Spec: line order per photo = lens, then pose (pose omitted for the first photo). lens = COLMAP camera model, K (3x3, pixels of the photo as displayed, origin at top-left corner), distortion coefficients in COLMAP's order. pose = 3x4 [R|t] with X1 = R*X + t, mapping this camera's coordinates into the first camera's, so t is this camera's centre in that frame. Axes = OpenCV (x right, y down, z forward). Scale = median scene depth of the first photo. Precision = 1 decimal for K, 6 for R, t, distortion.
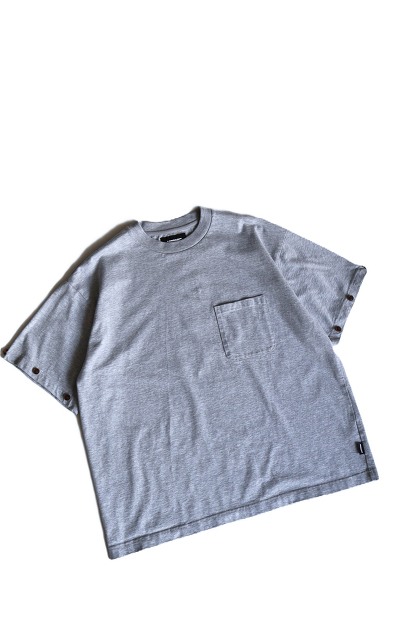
lens RADIAL K [[816.0, 0, 206.5], [0, 816.0, 310.0], [0, 0, 1]] dist [0.006954, 0.052703]
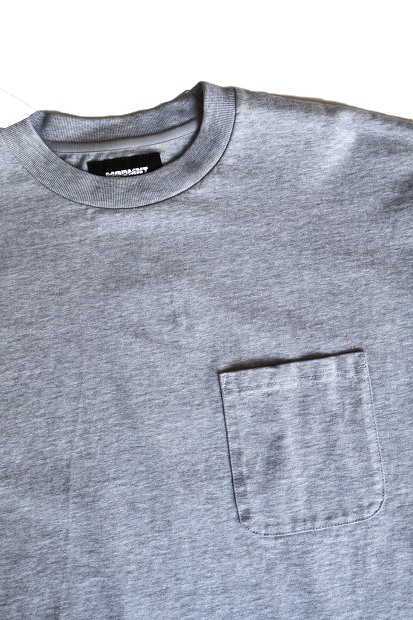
lens RADIAL K [[816.0, 0, 206.5], [0, 816.0, 310.0], [0, 0, 1]] dist [0.006954, 0.052703]
pose [[0.991524, 0.098544, -0.084672, 0.030823], [-0.092758, 0.993242, 0.069753, -0.054614], [0.090974, -0.061308, 0.993964, 0.651739]]
